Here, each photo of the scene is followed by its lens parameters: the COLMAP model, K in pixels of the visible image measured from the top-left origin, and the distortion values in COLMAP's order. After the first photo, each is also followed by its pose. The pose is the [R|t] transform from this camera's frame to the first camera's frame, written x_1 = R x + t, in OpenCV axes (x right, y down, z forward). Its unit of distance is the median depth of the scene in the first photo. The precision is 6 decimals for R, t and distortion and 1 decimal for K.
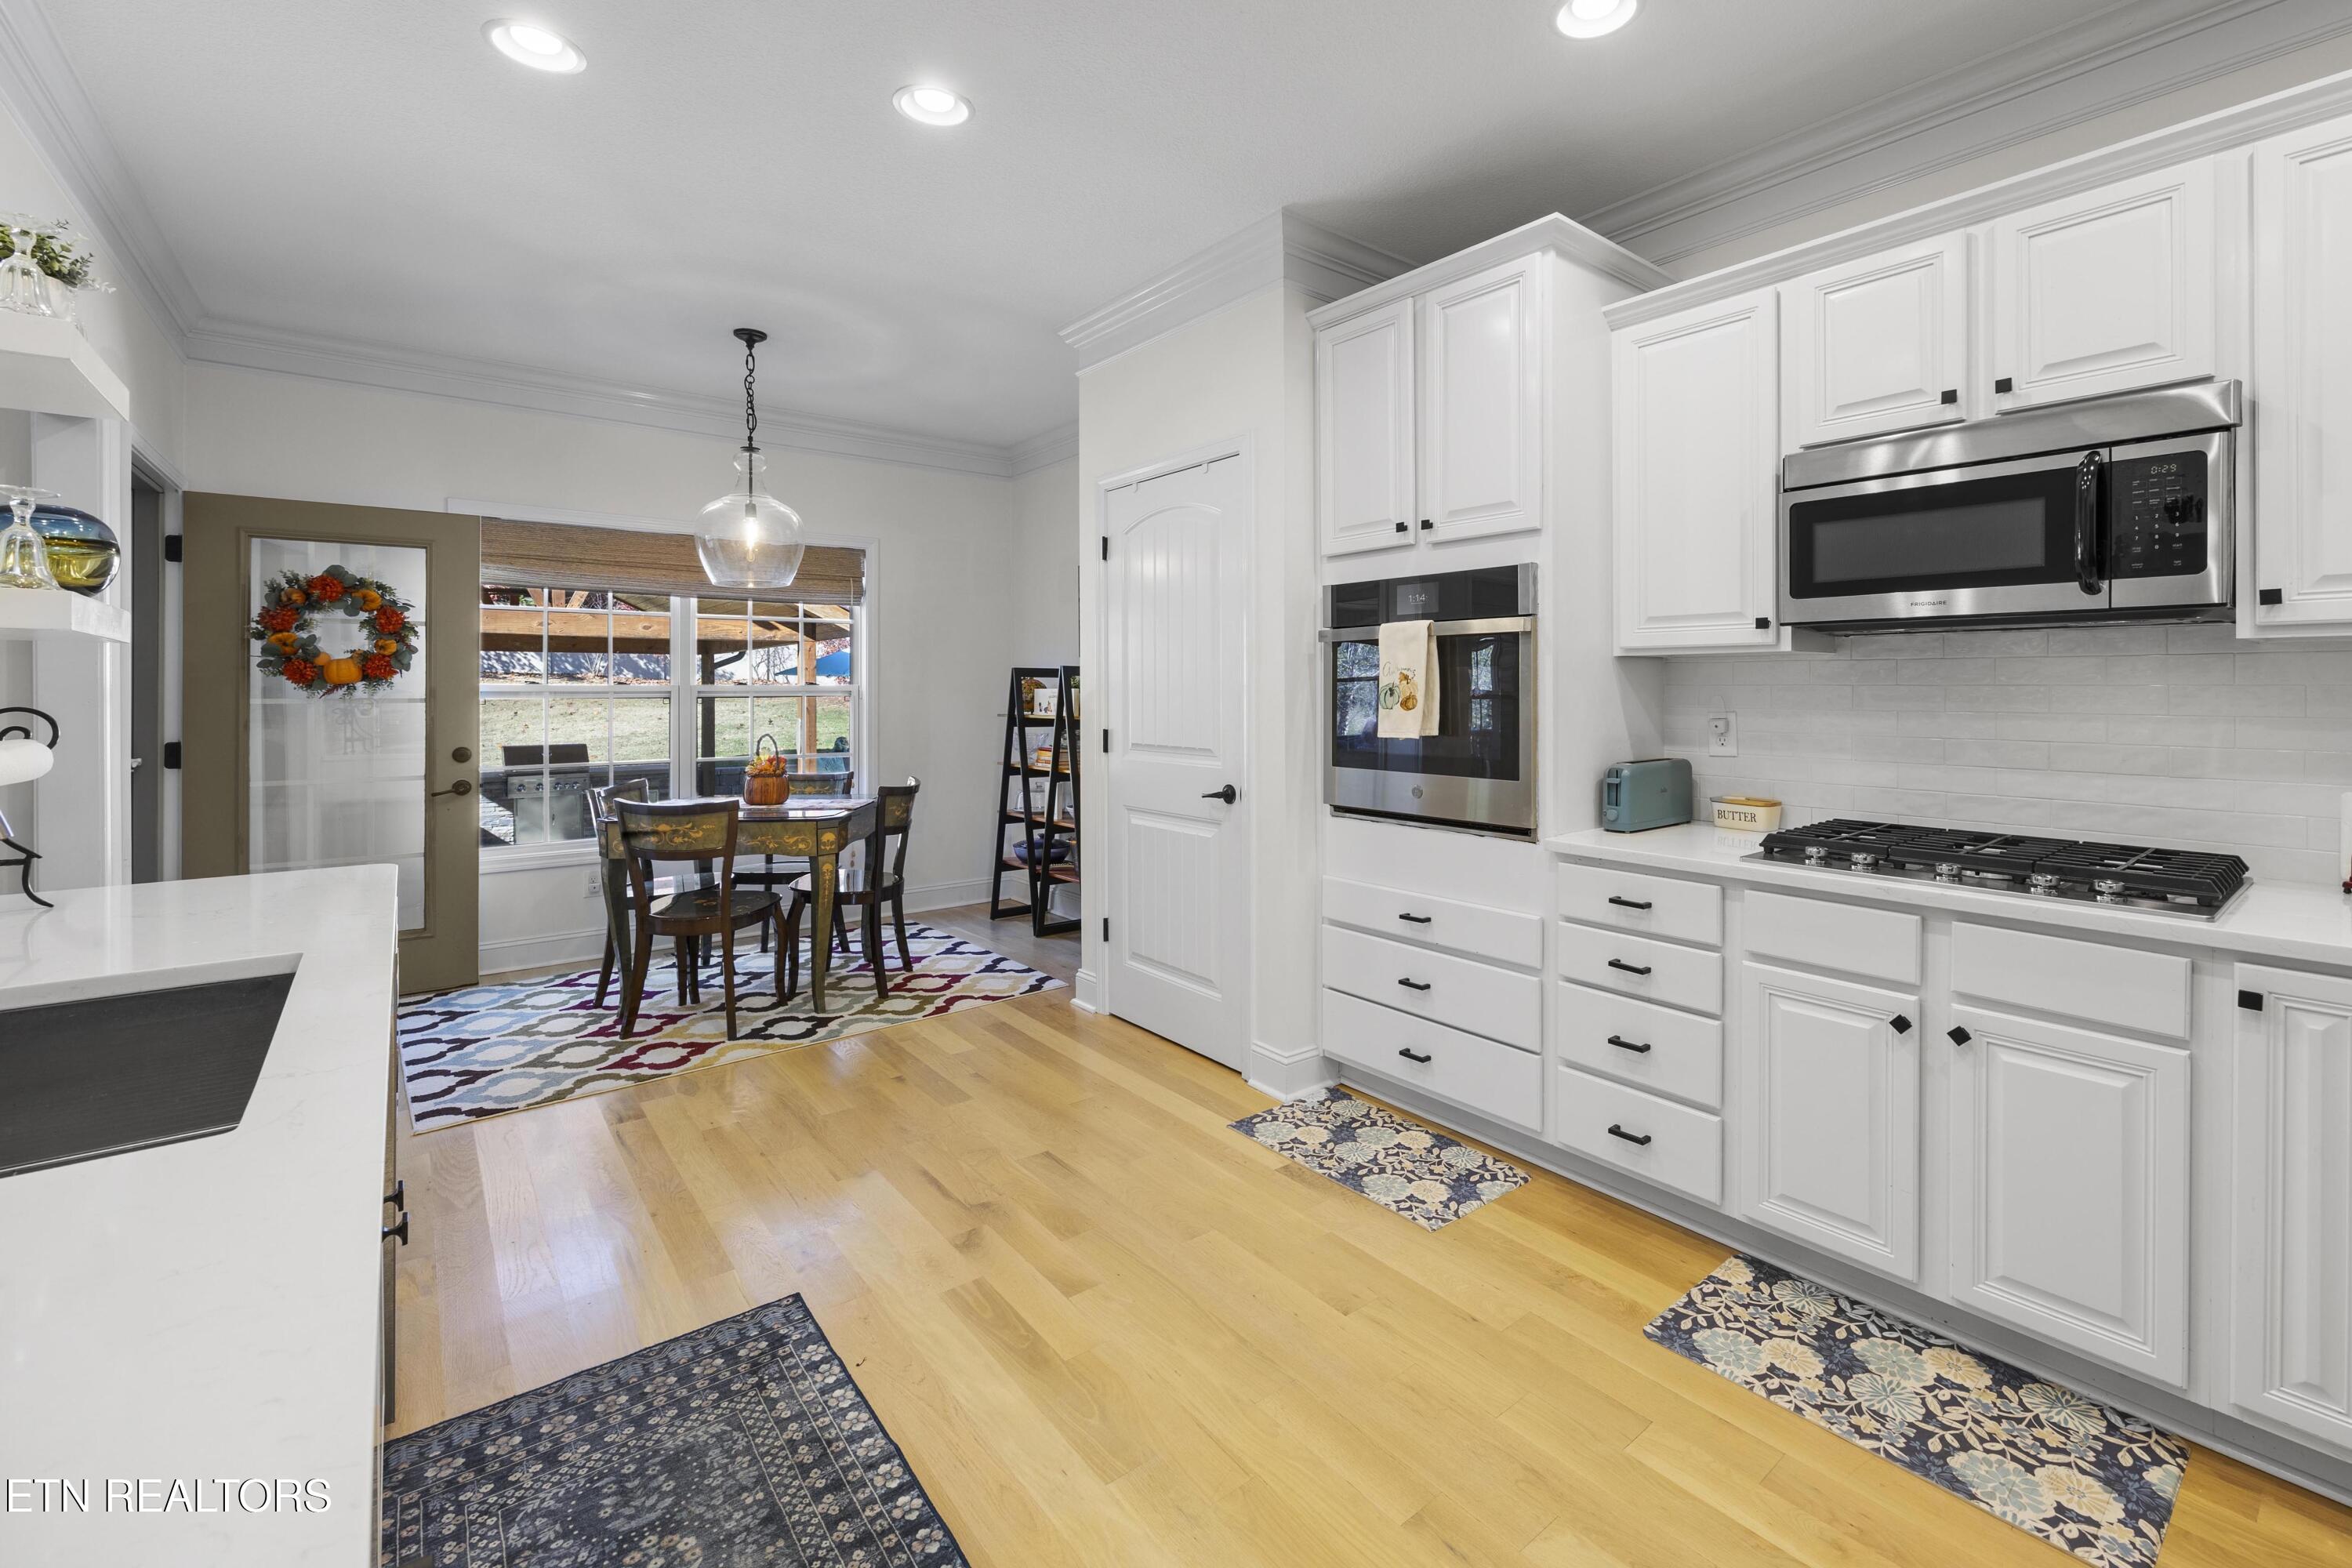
lens RADIAL K [[968.2, 0, 1105.6], [0, 968.2, 689.7], [0, 0, 1]] dist [-0.001110, 0.000322]
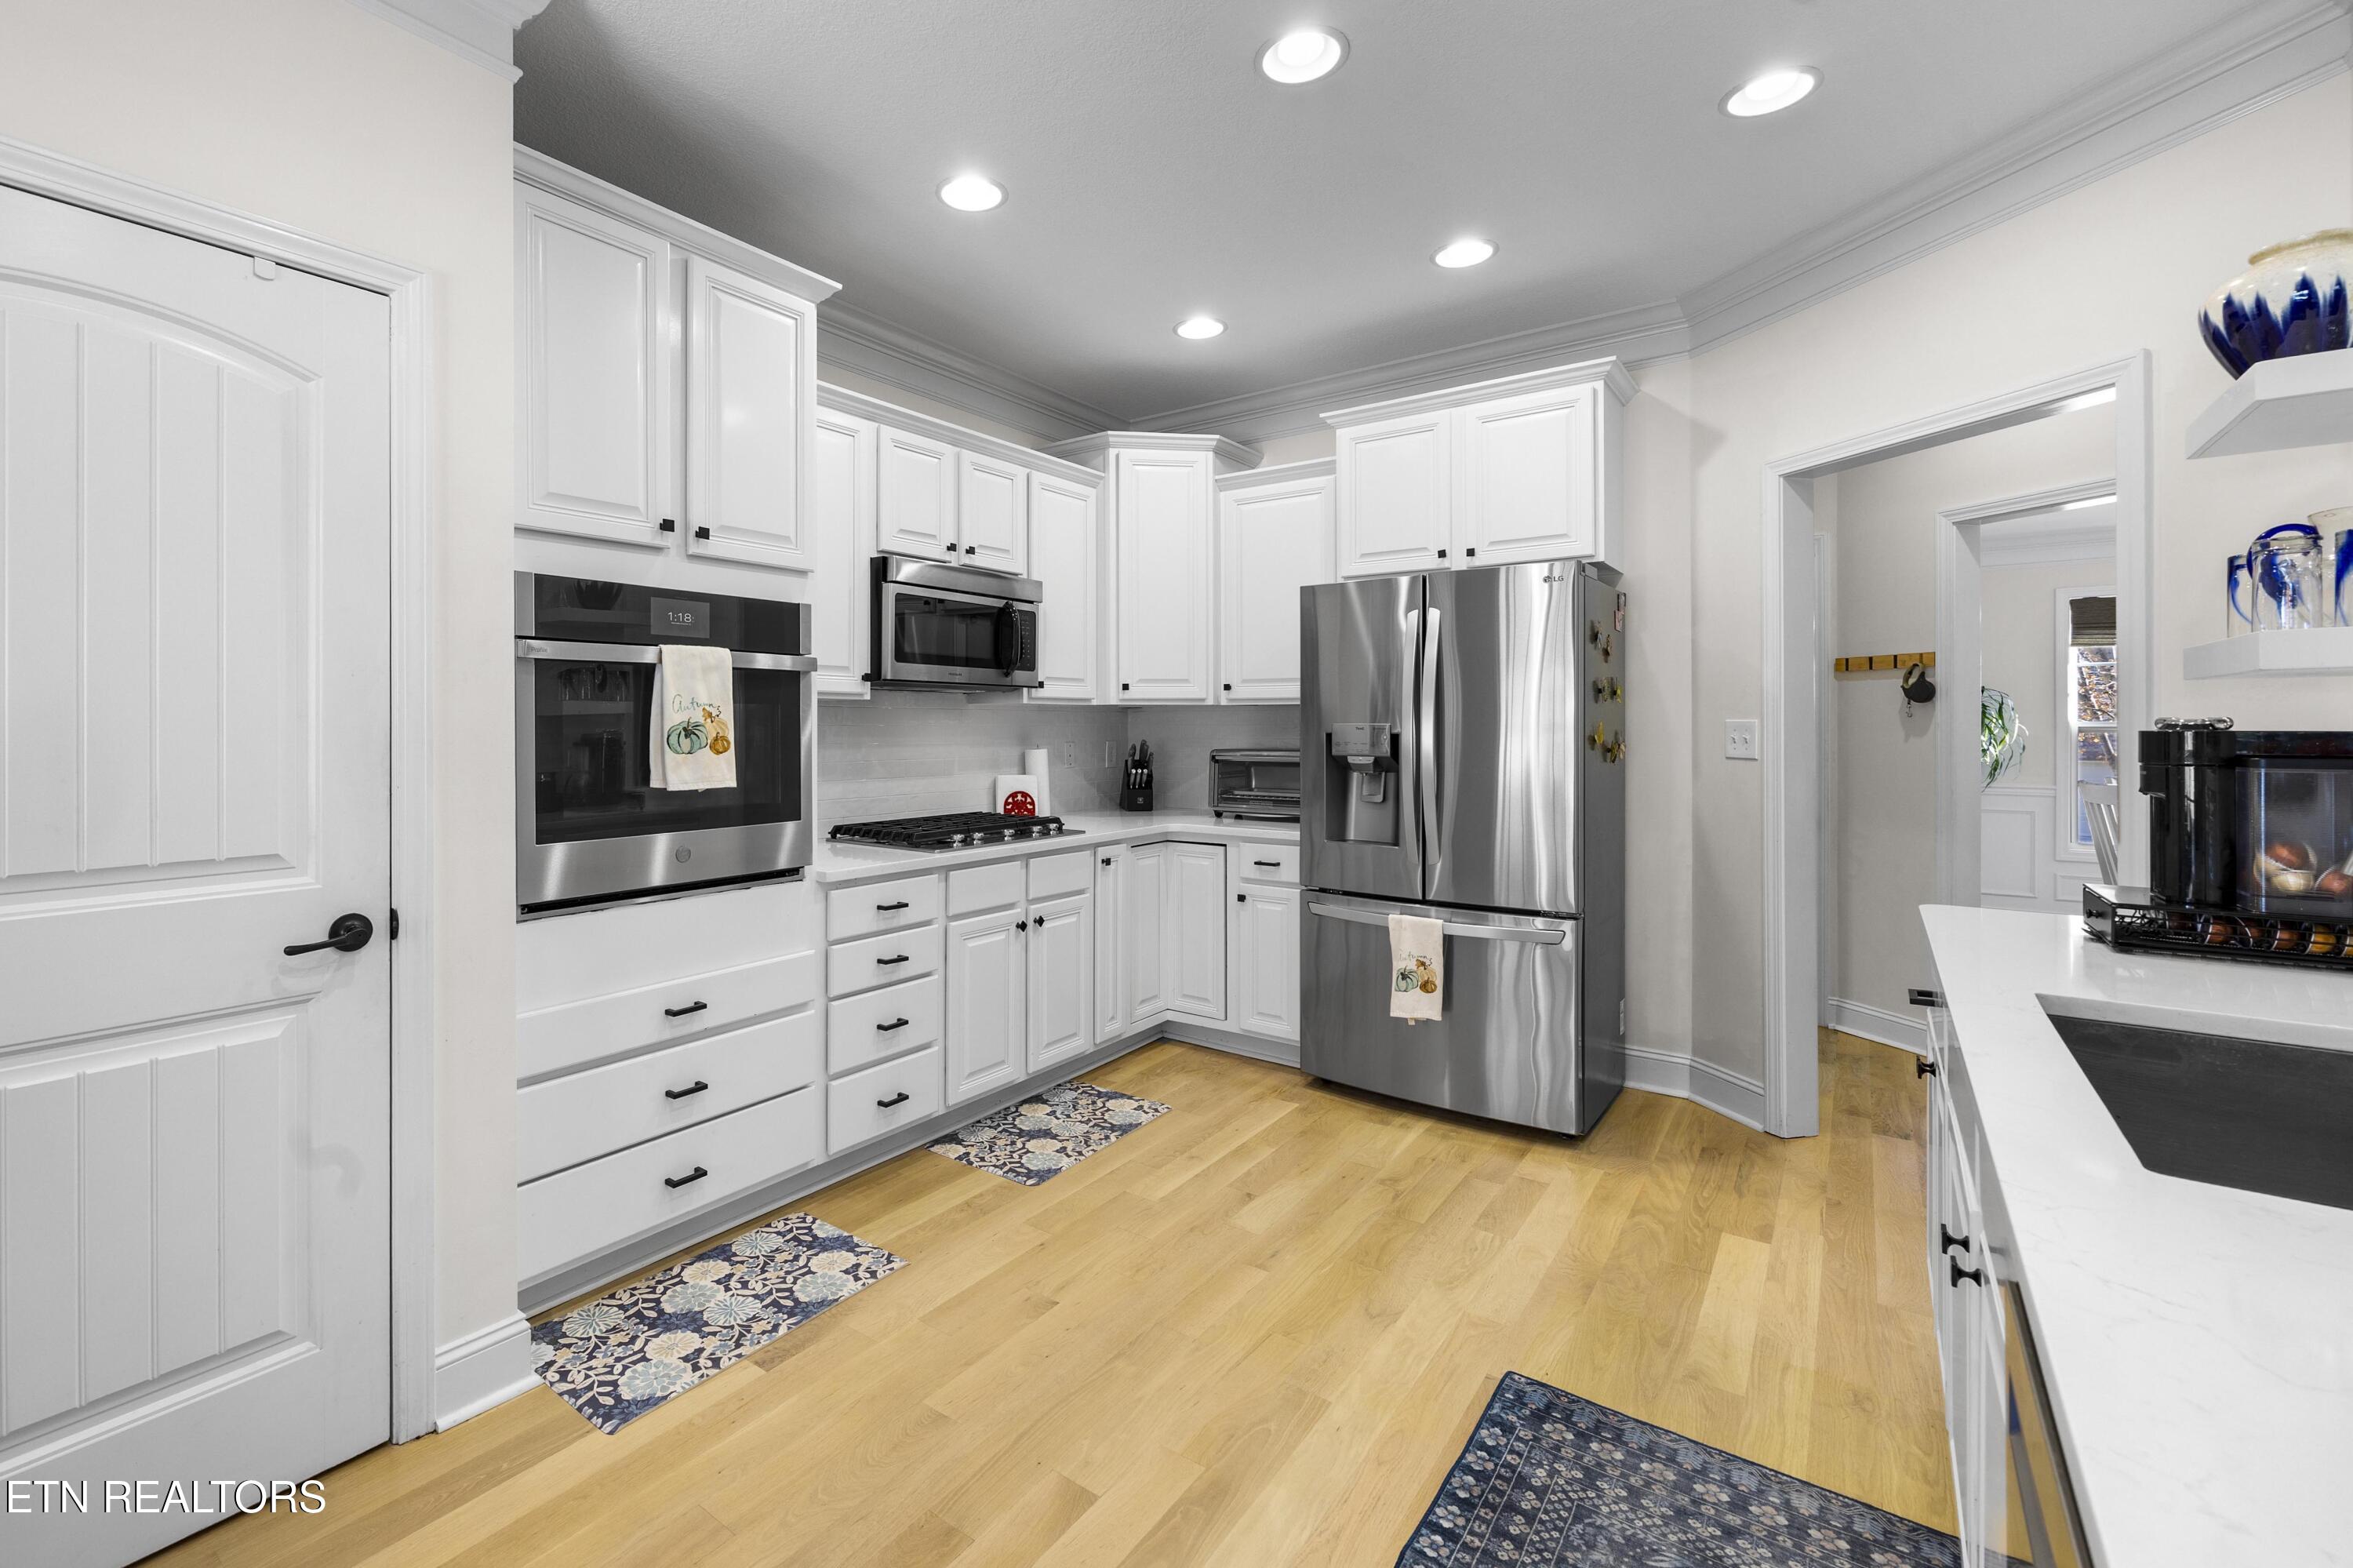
lens RADIAL K [[992.5, 0, 1172.7], [0, 992.5, 726.0], [0, 0, 1]] dist [-0.000720, -0.000124]
pose [[-0.325335, 0.001858, 0.945597, -0.791093], [0.002875, 0.999995, -0.000975, -0.001660], [-0.945595, 0.002401, -0.325338, 1.152673]]
